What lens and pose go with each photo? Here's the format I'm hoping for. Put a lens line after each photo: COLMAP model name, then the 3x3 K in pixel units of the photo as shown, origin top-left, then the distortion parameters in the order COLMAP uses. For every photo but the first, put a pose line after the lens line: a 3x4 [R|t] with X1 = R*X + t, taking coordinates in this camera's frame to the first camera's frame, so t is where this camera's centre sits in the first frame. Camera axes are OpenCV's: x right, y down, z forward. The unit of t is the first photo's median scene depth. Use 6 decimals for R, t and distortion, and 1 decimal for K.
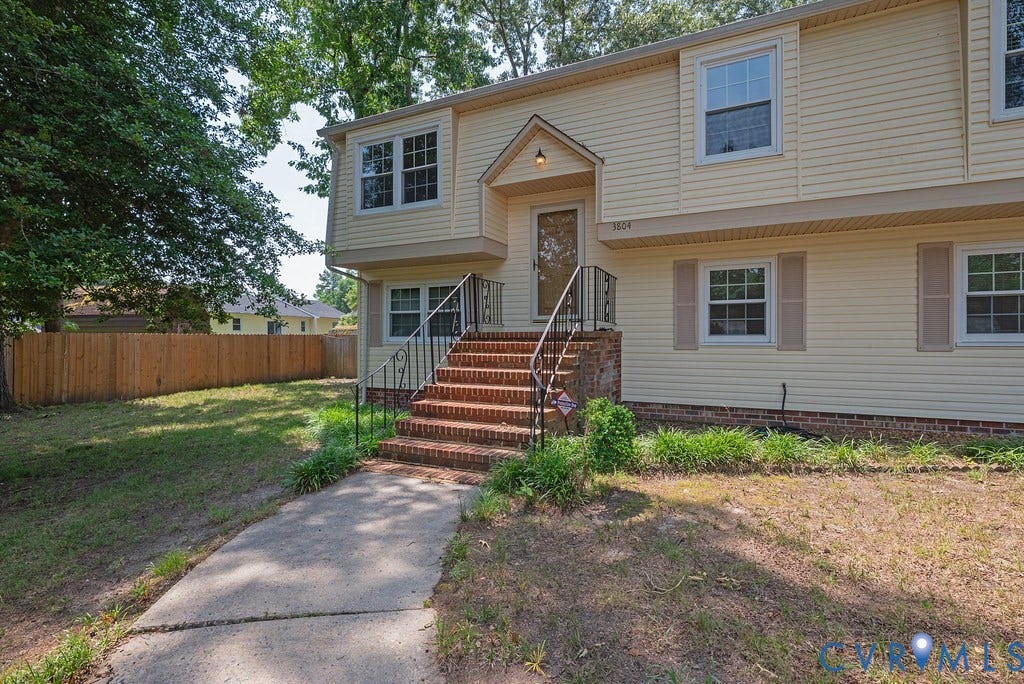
lens RADIAL K [[456.7, 0, 512.0], [0, 456.7, 342.0], [0, 0, 1]] dist [-0.000046, 0.000427]
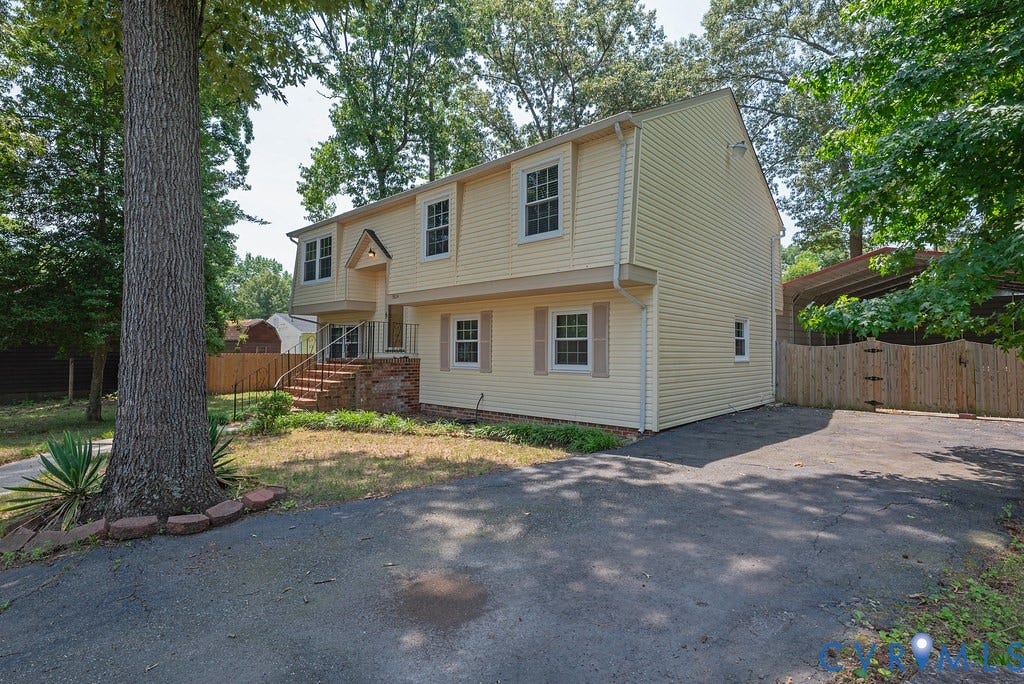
lens RADIAL K [[462.7, 0, 514.0], [0, 462.7, 356.0], [0, 0, 1]] dist [-0.000666, 0.000049]
pose [[0.961788, 0.023141, -0.272817, 1.014337], [-0.031654, 0.999138, -0.026840, 0.000833], [0.271961, 0.034450, 0.961691, -0.463962]]
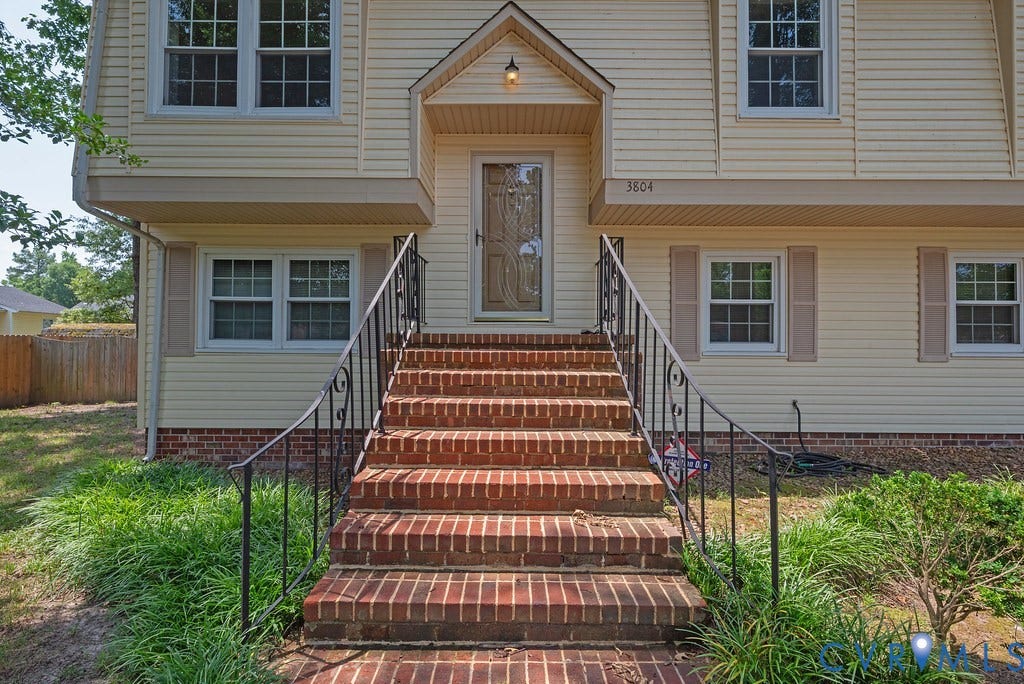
lens RADIAL K [[462.2, 0, 512.0], [0, 462.2, 342.0], [0, 0, 1]] dist [-0.000137, 0.001098]
pose [[0.910500, 0.010983, 0.413363, -0.207663], [-0.004798, 0.999860, -0.015999, -0.001082], [-0.413481, 0.012584, 0.910426, 0.388247]]
